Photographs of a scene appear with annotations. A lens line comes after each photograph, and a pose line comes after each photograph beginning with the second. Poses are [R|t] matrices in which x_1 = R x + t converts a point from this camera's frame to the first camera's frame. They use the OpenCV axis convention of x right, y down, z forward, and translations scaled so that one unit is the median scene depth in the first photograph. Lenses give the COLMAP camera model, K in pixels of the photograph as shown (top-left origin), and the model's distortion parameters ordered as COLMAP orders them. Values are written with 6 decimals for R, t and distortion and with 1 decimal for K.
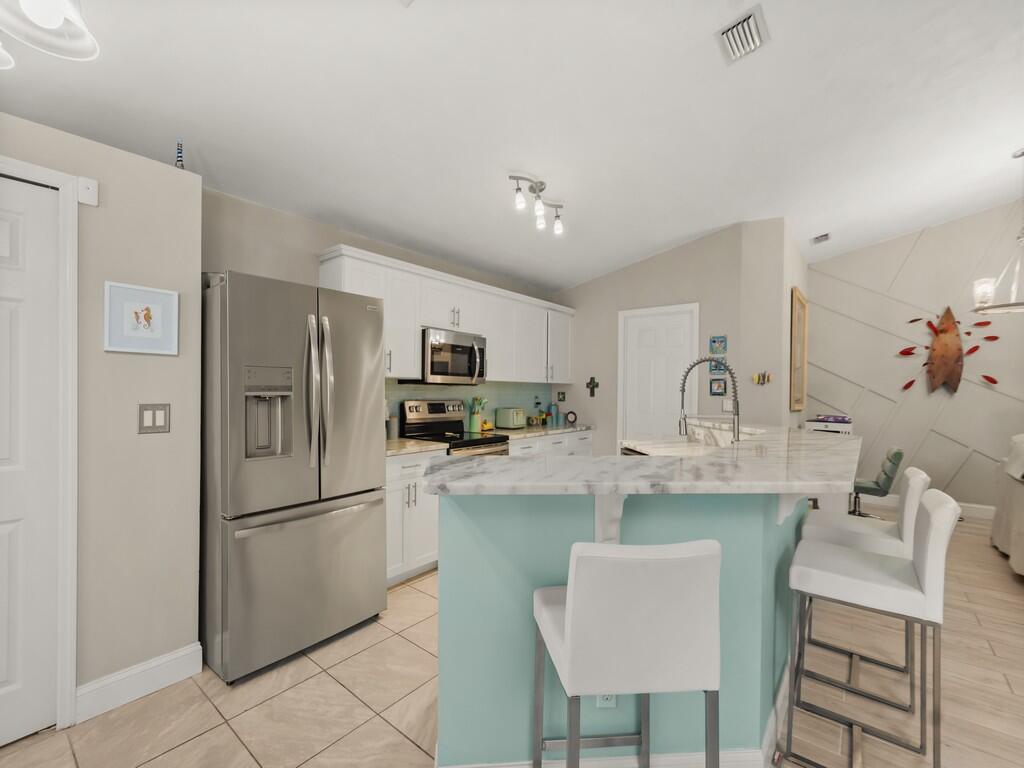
lens RADIAL K [[452.4, 0, 490.2], [0, 452.4, 387.0], [0, 0, 1]] dist [-0.000126, 0.000047]
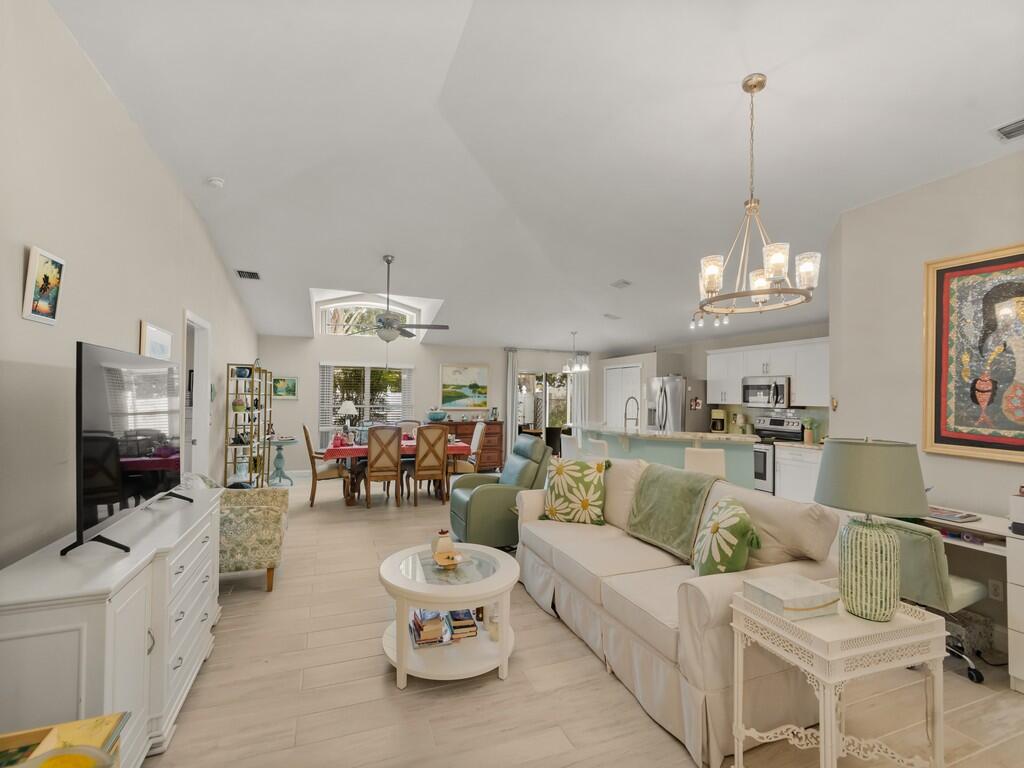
lens RADIAL K [[454.1, 0, 480.8], [0, 454.1, 384.4], [0, 0, 1]] dist [-0.000744, -0.000084]
pose [[-0.518882, -0.039507, -0.853933, 1.520295], [-0.015591, 0.999203, -0.036754, -0.011644], [0.854704, -0.005757, -0.519084, 0.766201]]
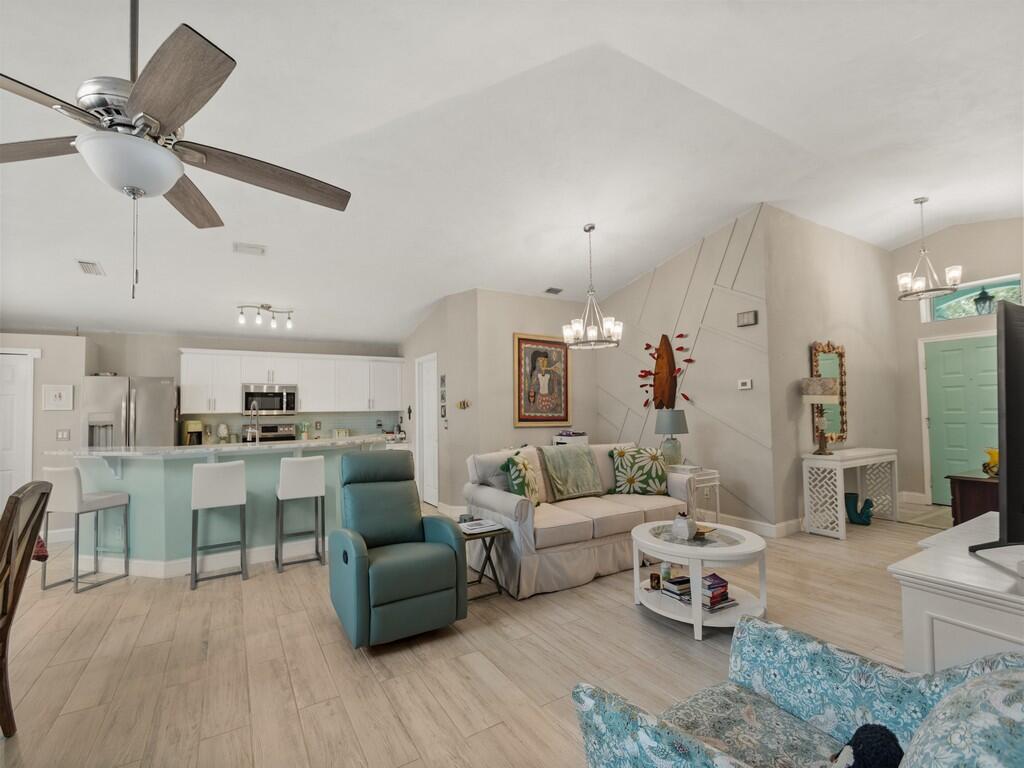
lens RADIAL K [[444.1, 0, 491.5], [0, 444.1, 399.0], [0, 0, 1]] dist [0.002420, 0.000113]
pose [[0.939294, -0.039678, -0.340810, 1.012416], [0.031469, 0.999067, -0.029582, 0.007145], [0.341666, 0.017061, 0.939666, -0.235750]]
